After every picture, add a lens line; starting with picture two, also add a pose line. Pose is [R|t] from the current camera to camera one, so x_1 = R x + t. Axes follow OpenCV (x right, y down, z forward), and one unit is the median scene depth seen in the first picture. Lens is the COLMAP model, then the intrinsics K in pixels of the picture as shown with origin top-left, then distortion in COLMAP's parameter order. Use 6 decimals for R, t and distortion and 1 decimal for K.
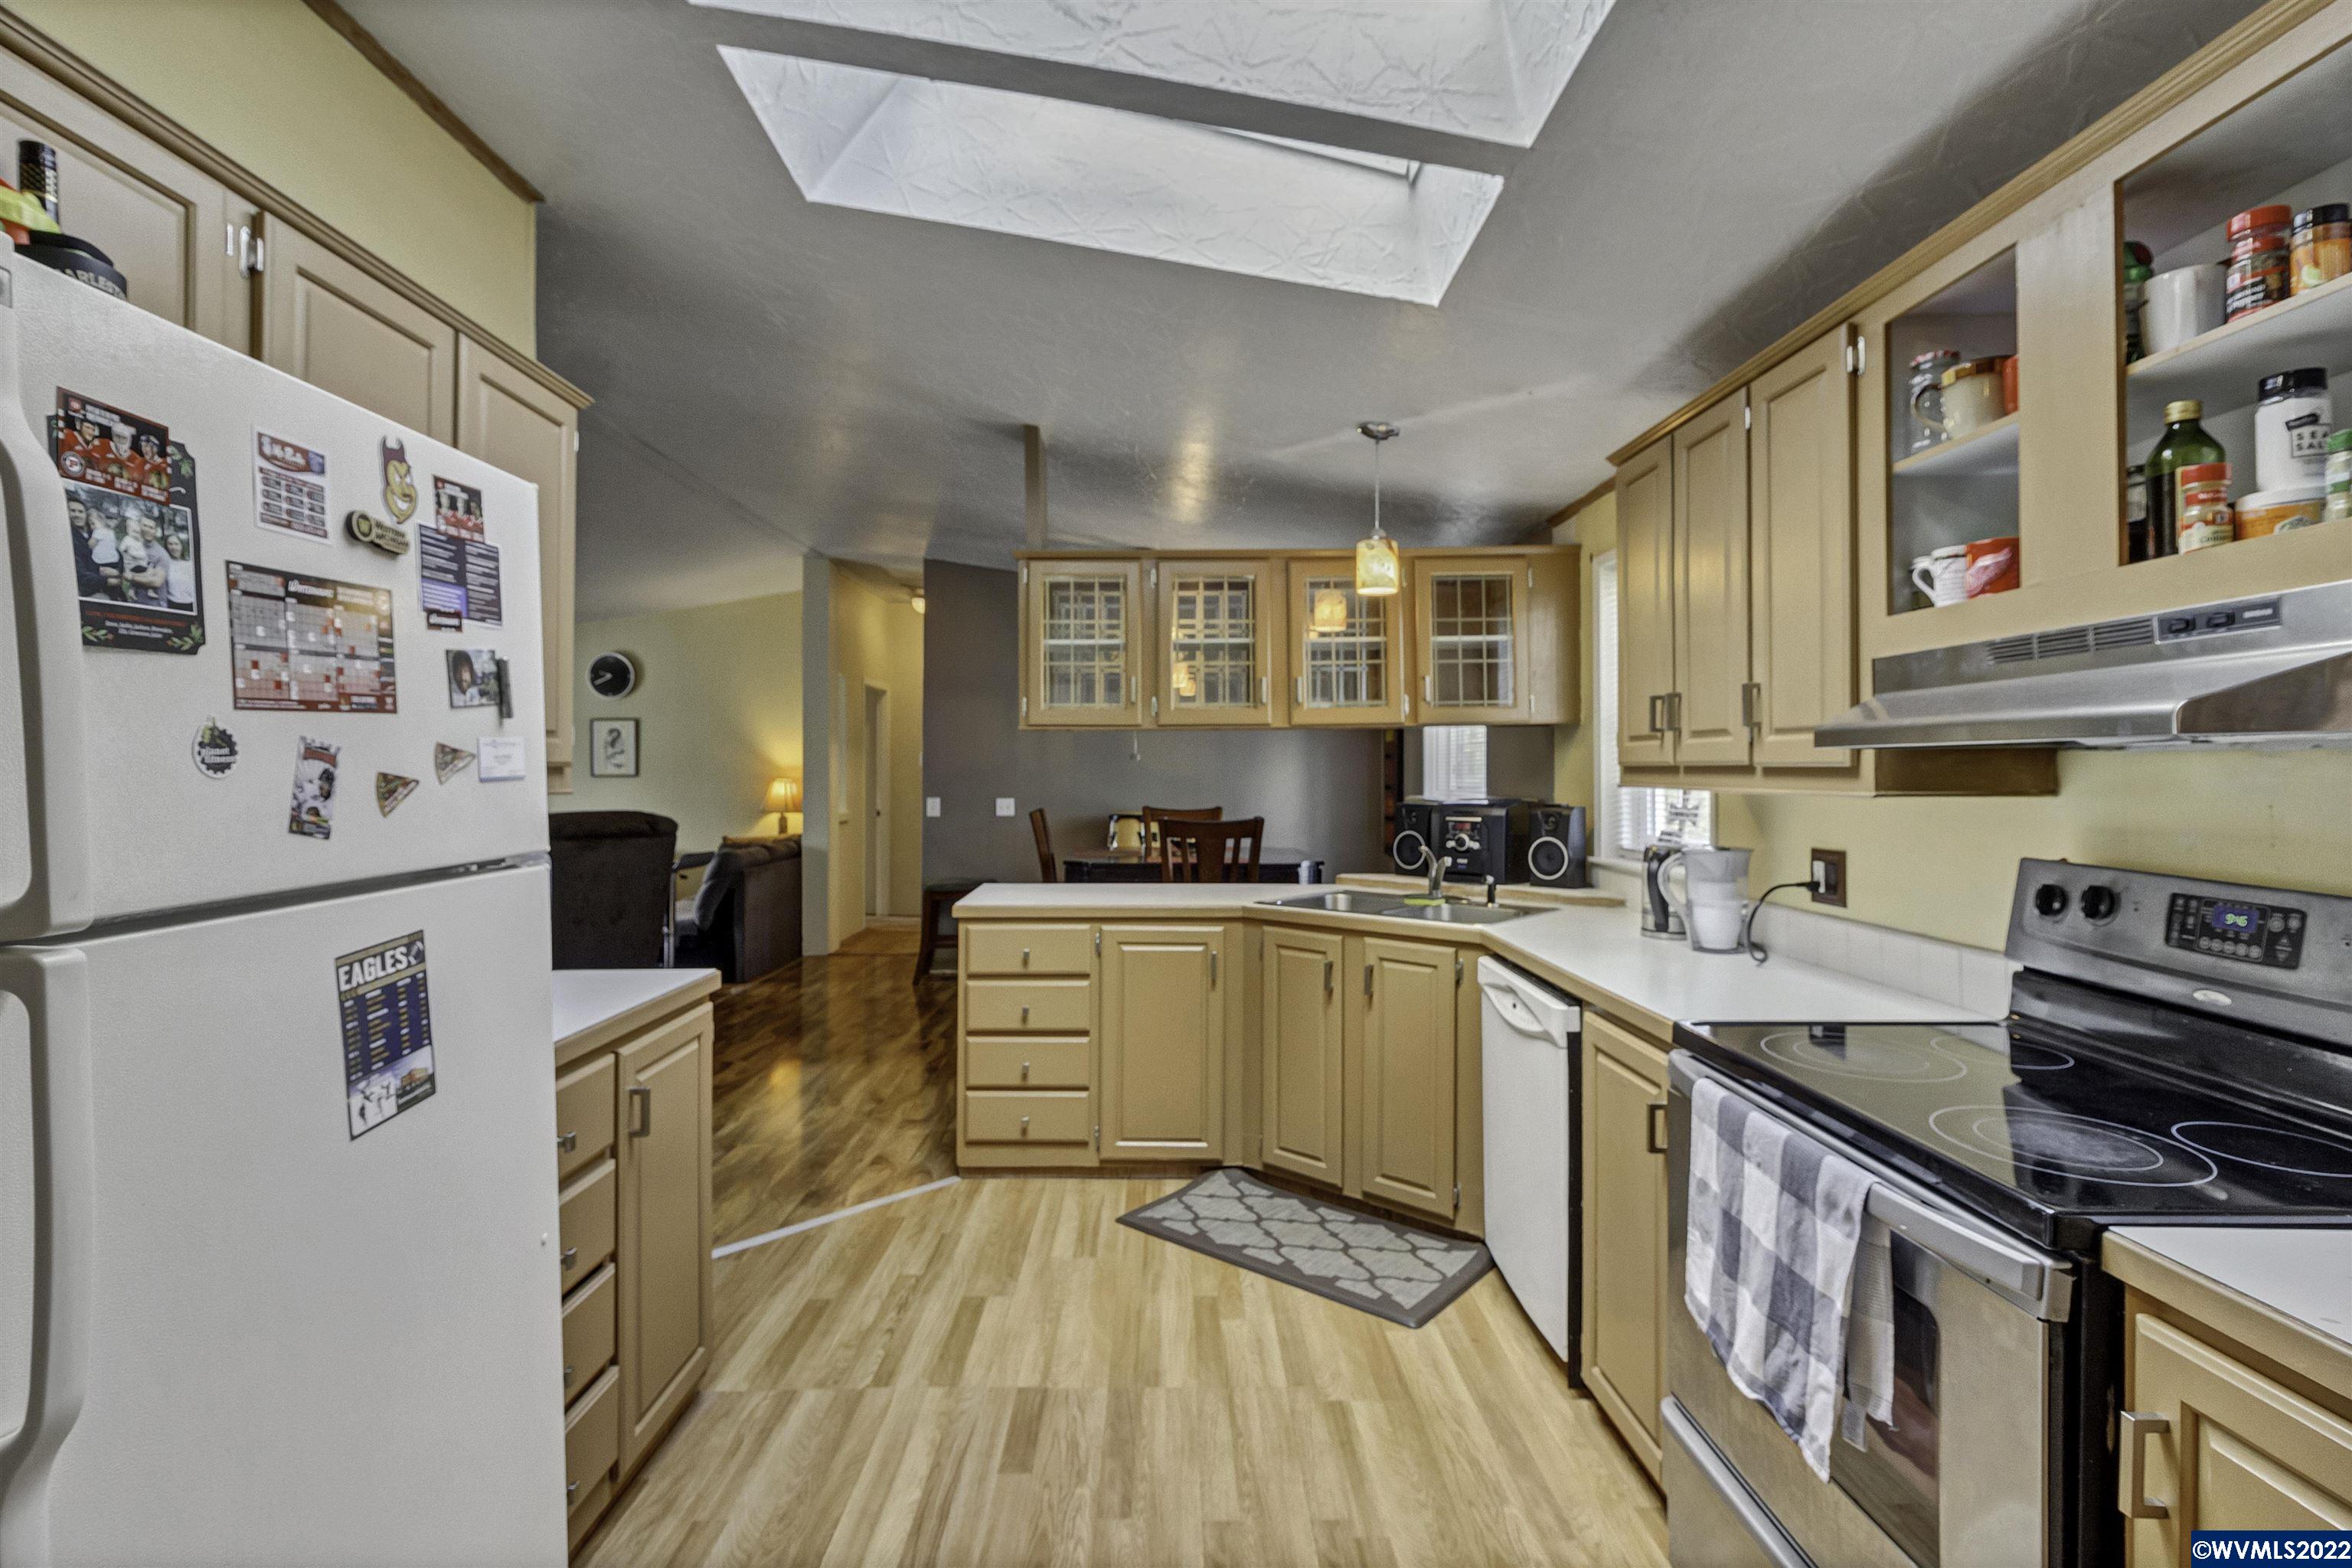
lens RADIAL K [[1108.2, 0, 1168.5], [0, 1108.2, 759.9], [0, 0, 1]] dist [0.003437, 0.000469]
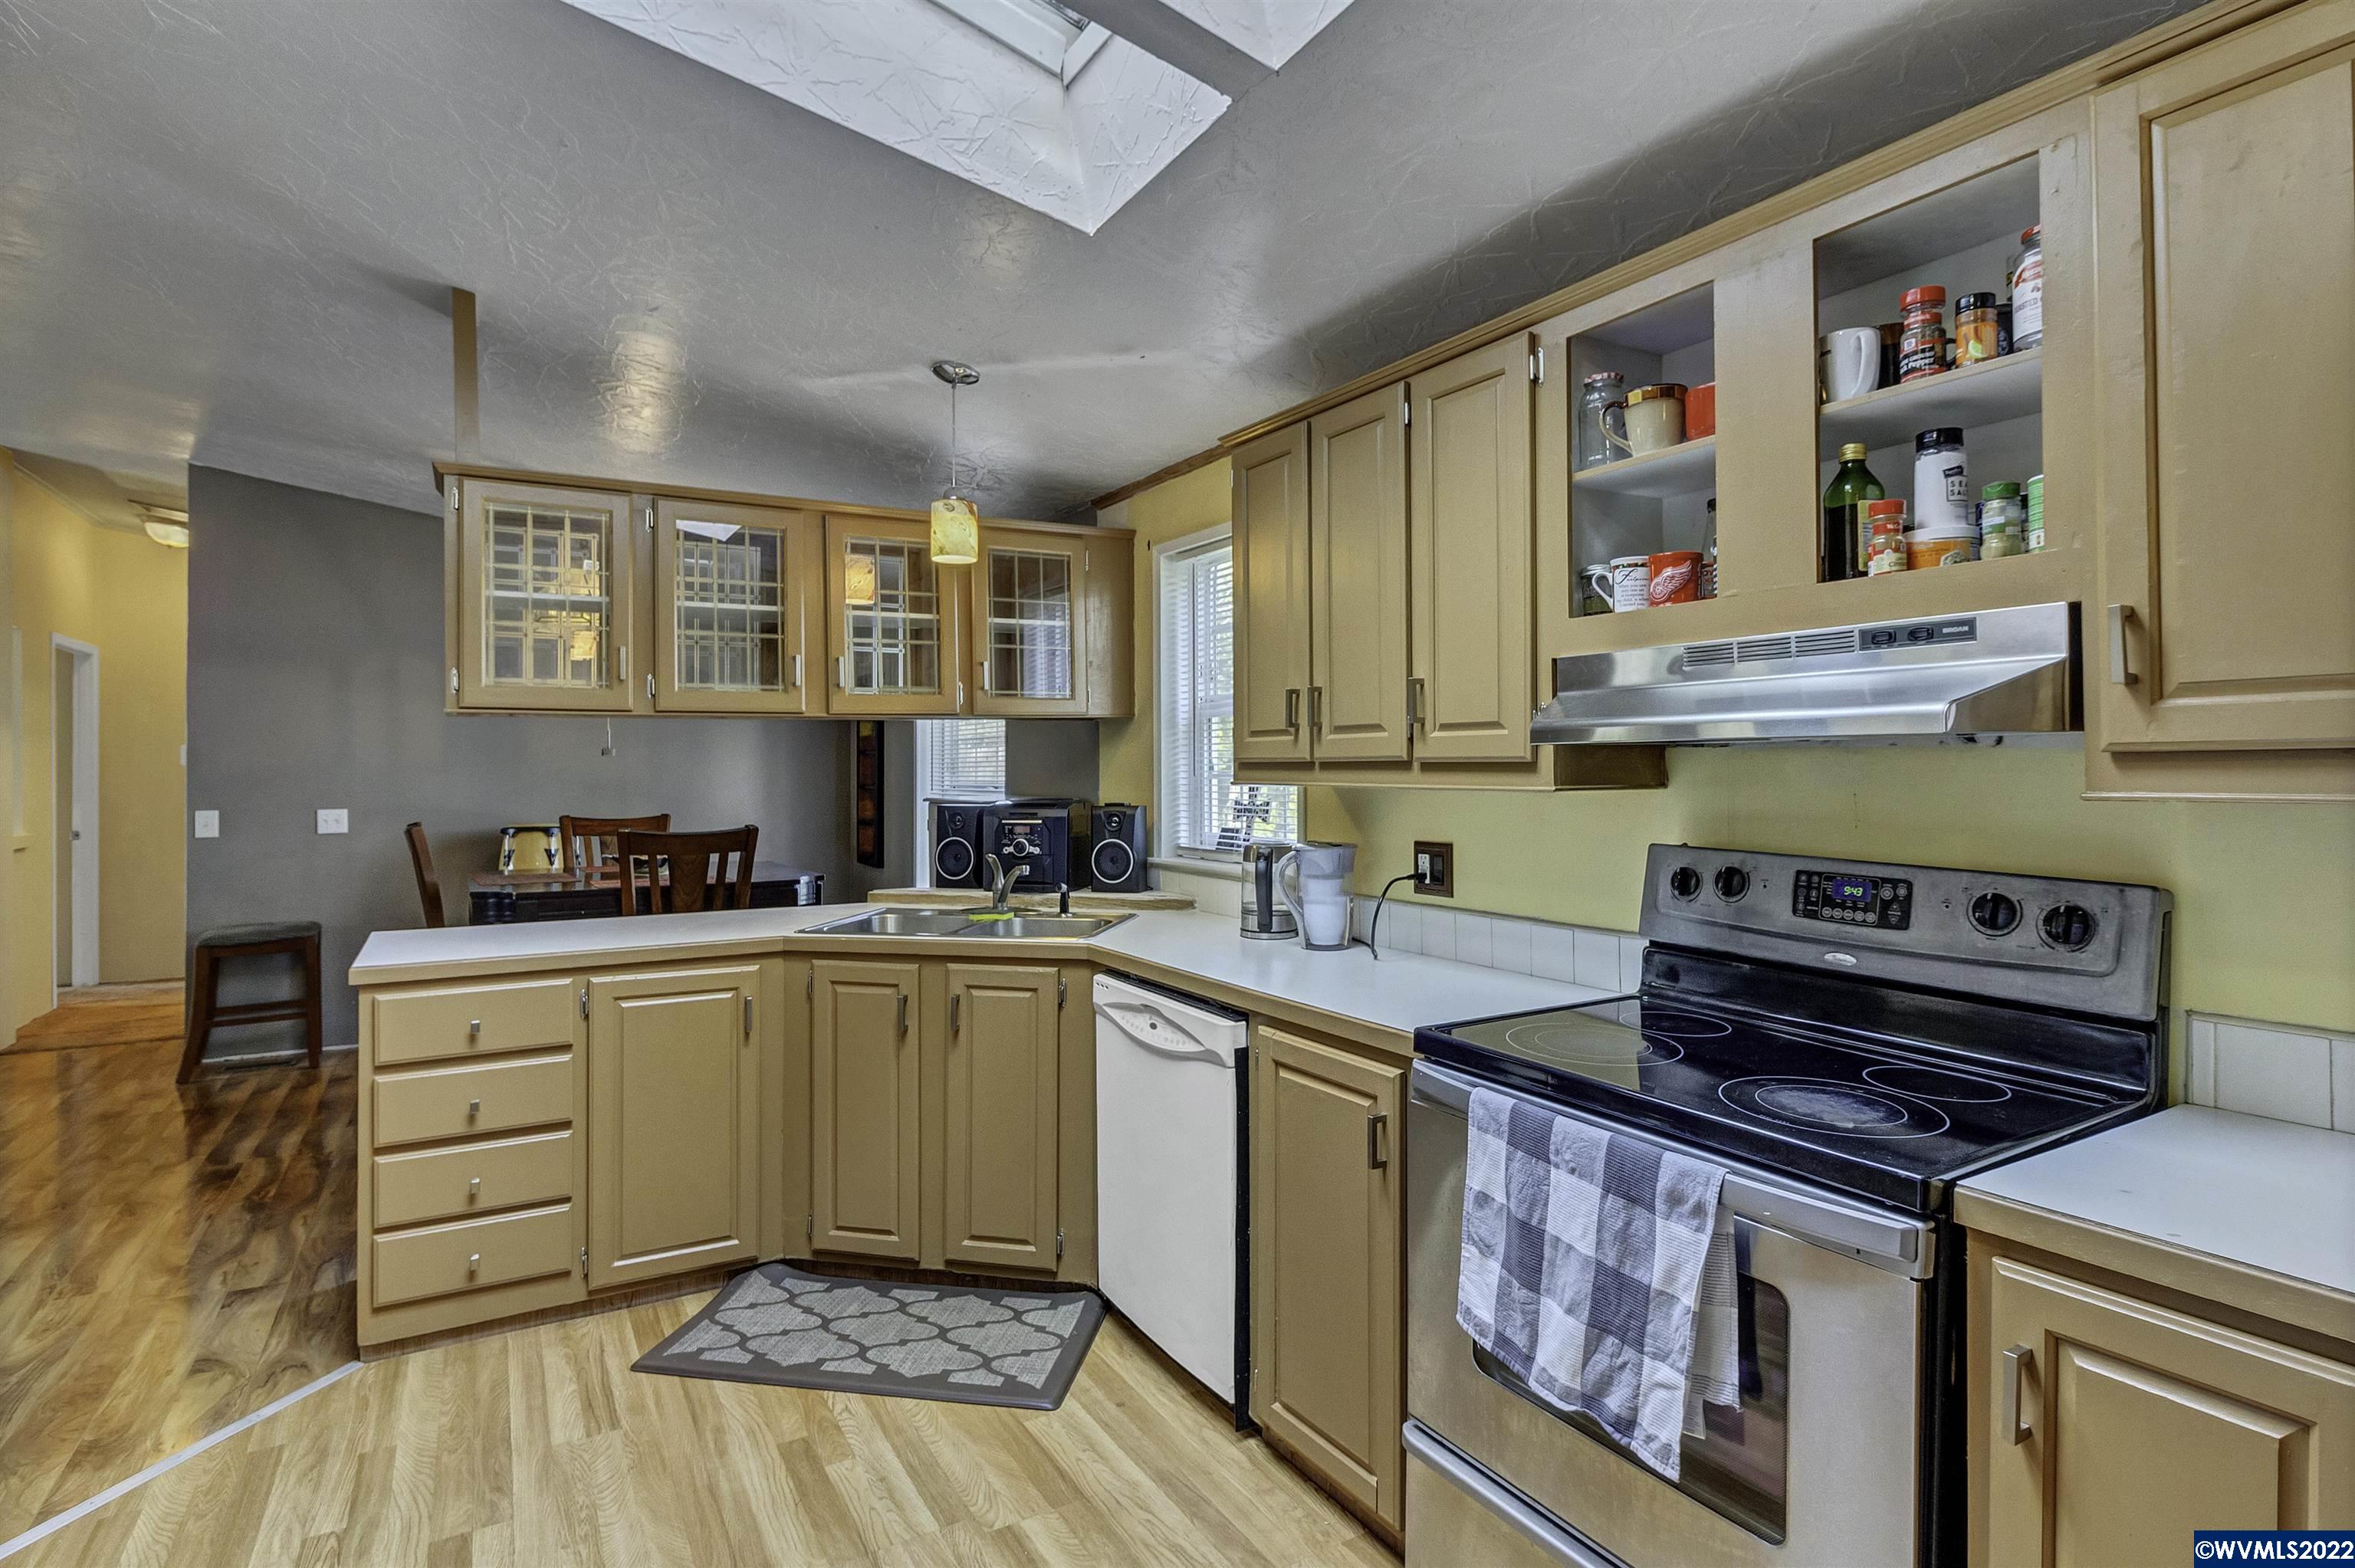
lens RADIAL K [[1180.2, 0, 1180.8], [0, 1180.2, 761.9], [0, 0, 1]] dist [-0.002761, -0.003052]
pose [[0.863235, -0.001539, 0.504800, -0.147326], [-0.000569, 0.999992, 0.004021, 0.001129], [-0.504802, -0.003758, 0.863227, 0.144309]]
